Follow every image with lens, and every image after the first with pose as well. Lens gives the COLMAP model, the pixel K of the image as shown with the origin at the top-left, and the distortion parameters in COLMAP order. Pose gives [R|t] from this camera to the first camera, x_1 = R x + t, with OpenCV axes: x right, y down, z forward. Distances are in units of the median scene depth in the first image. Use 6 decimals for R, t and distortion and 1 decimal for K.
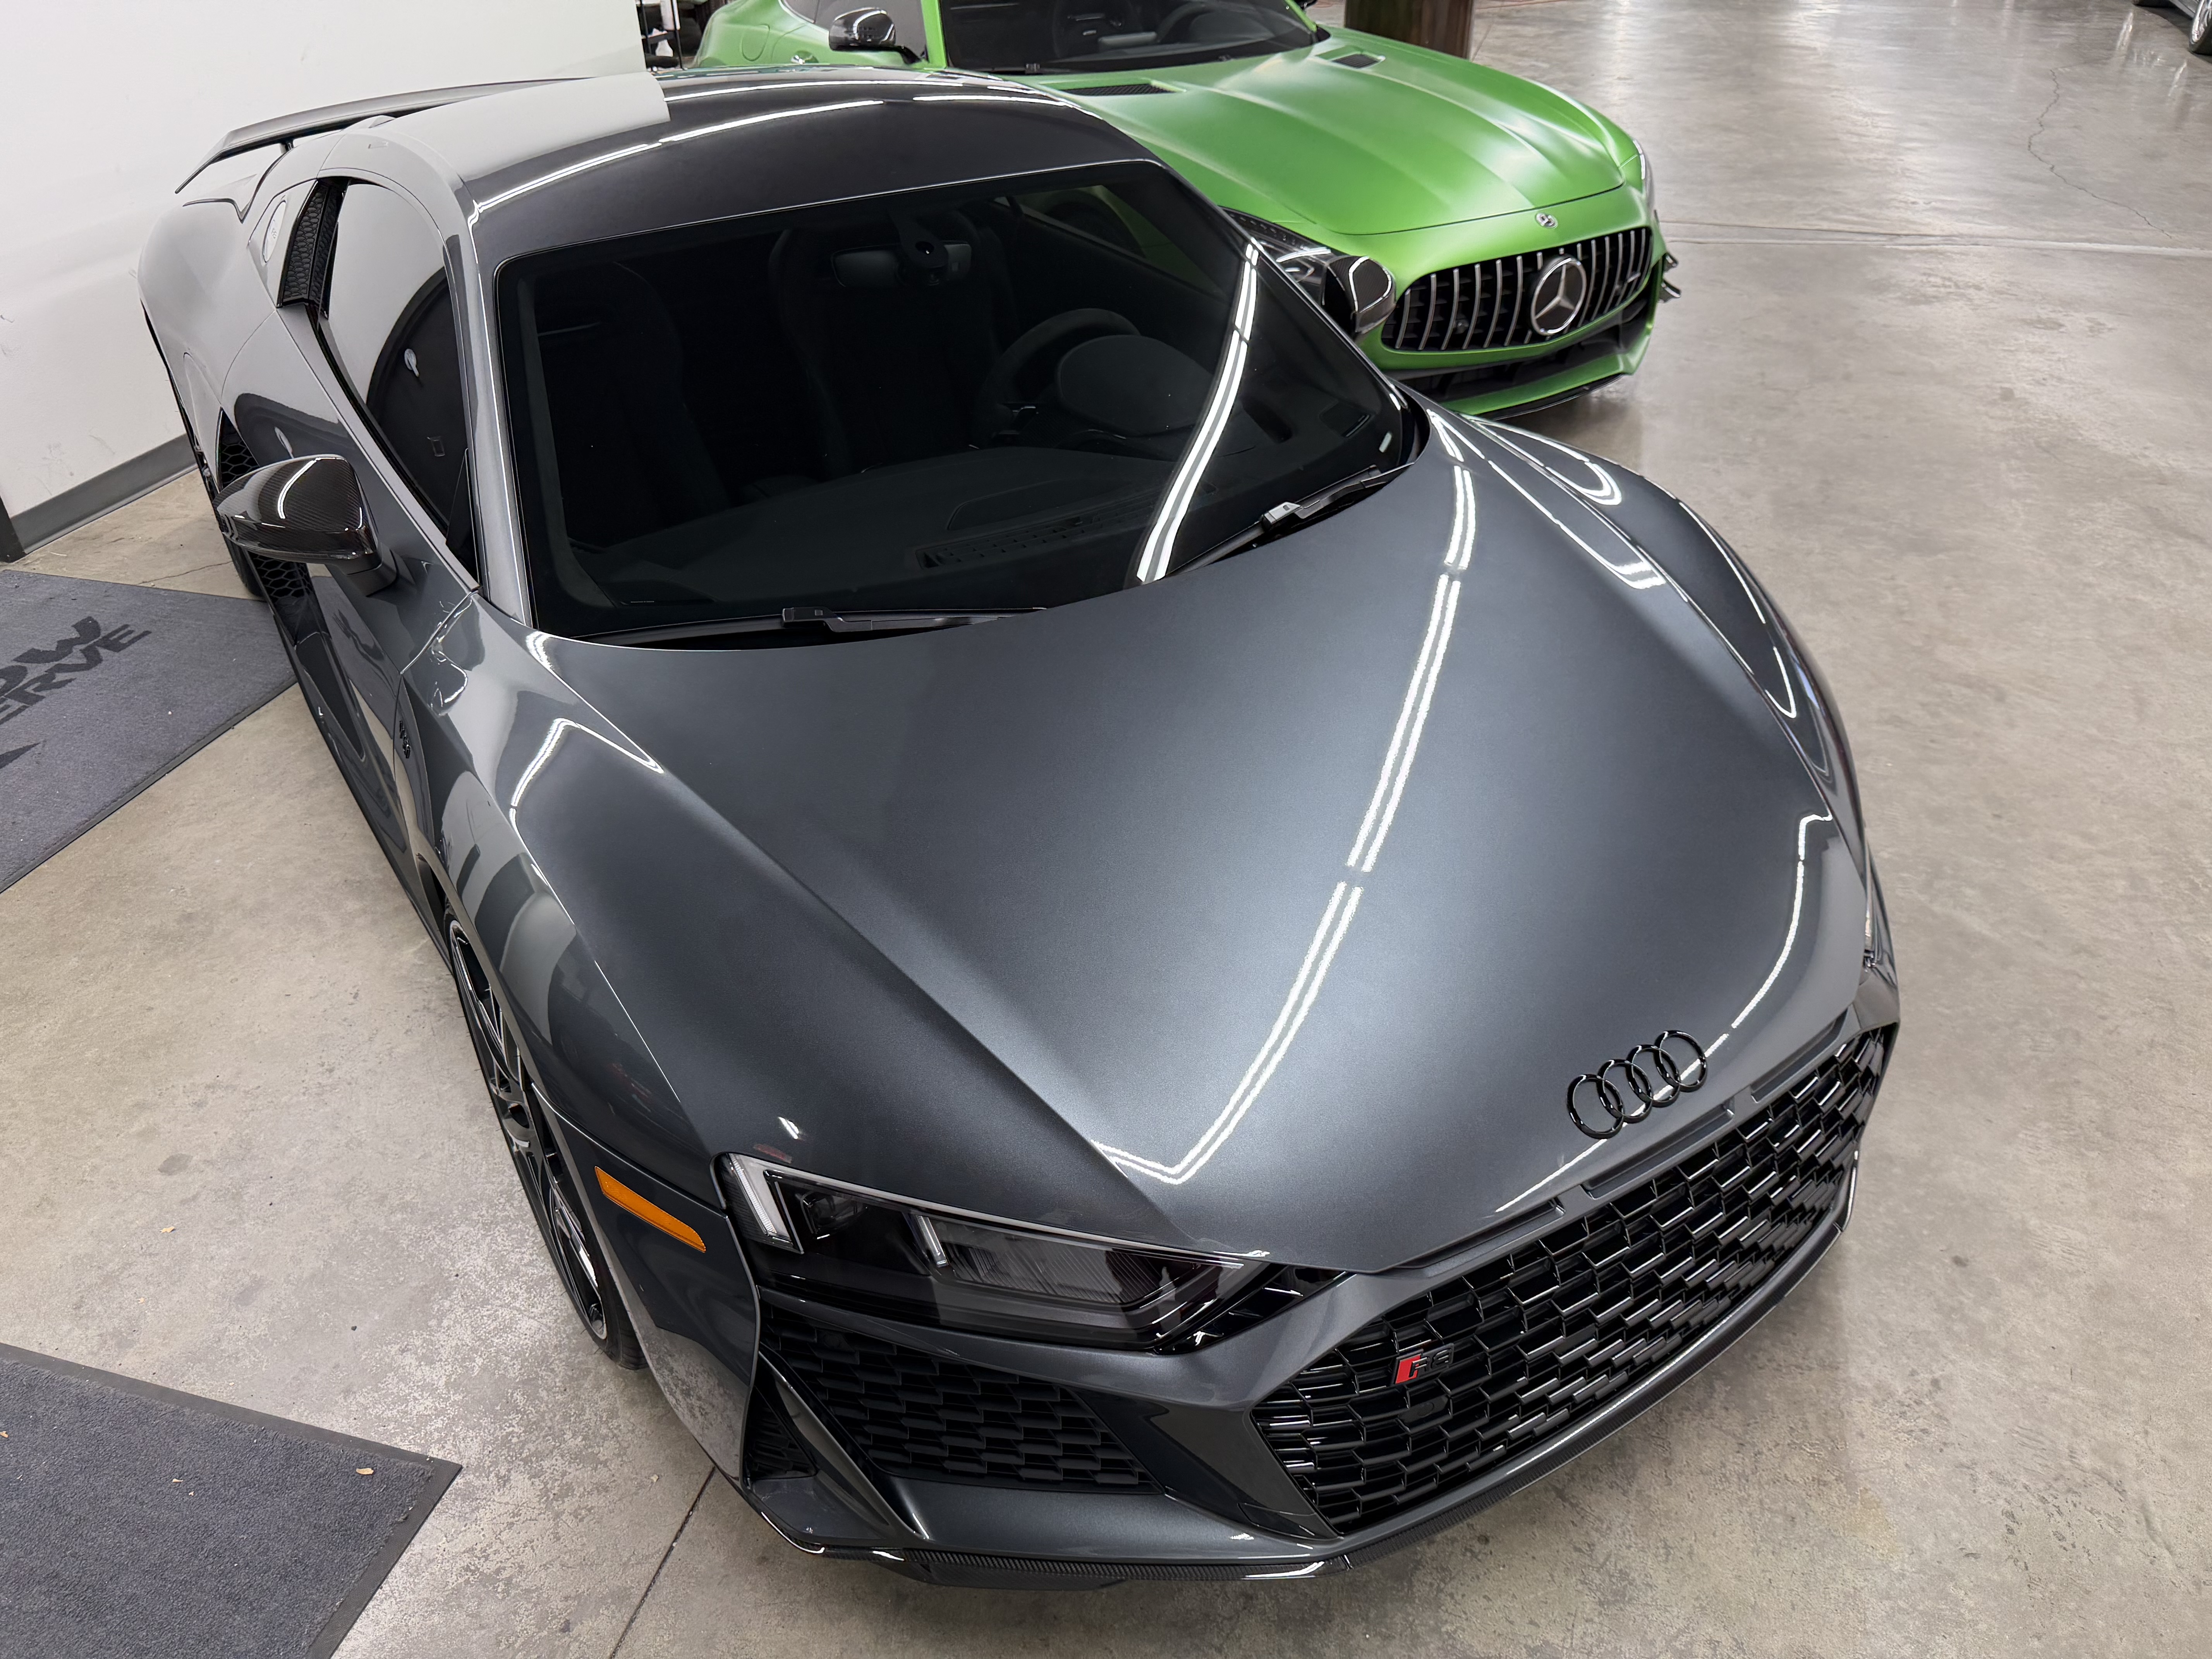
lens RADIAL K [[1566.2, 0, 1106.0], [0, 1566.2, 829.5], [0, 0, 1]] dist [0.002496, -0.006884]
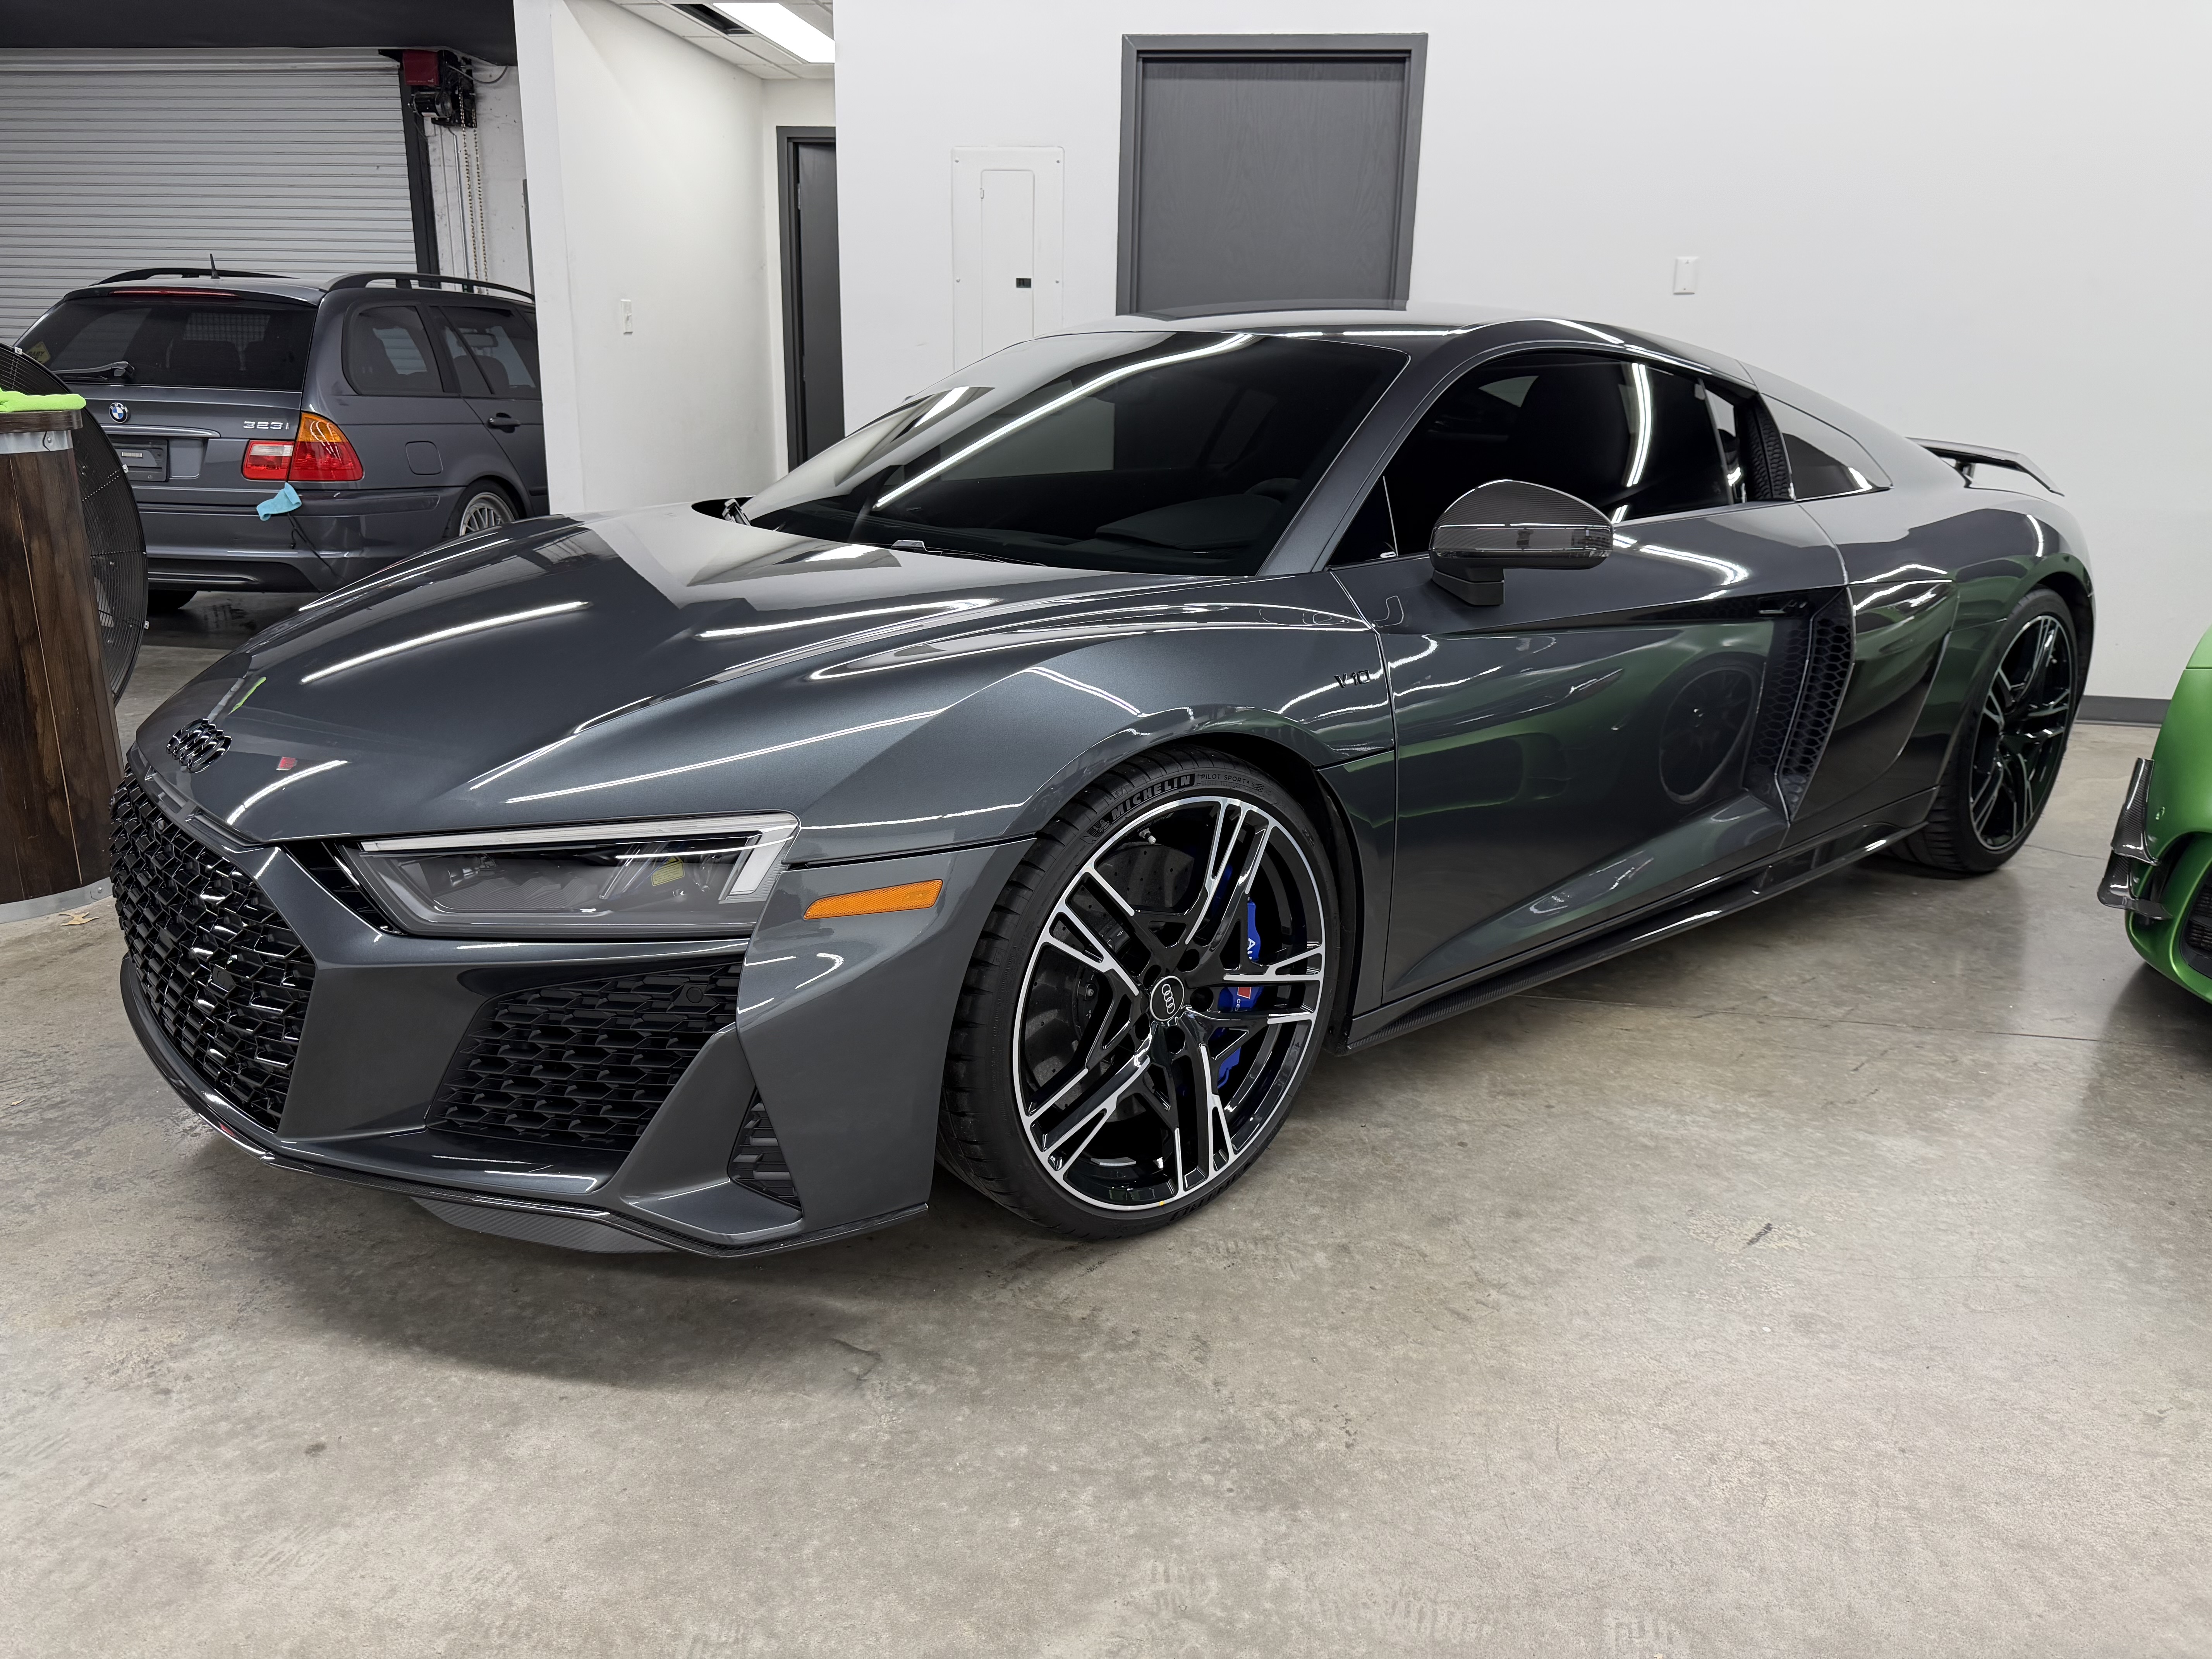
lens RADIAL K [[1566.2, 0, 1106.0], [0, 1566.2, 829.5], [0, 0, 1]] dist [0.002496, -0.006884]
pose [[0.135364, 0.288030, -0.948006, 1.309816], [-0.581010, 0.798110, 0.159526, -0.324514], [0.802561, 0.529207, 0.275383, 1.004647]]
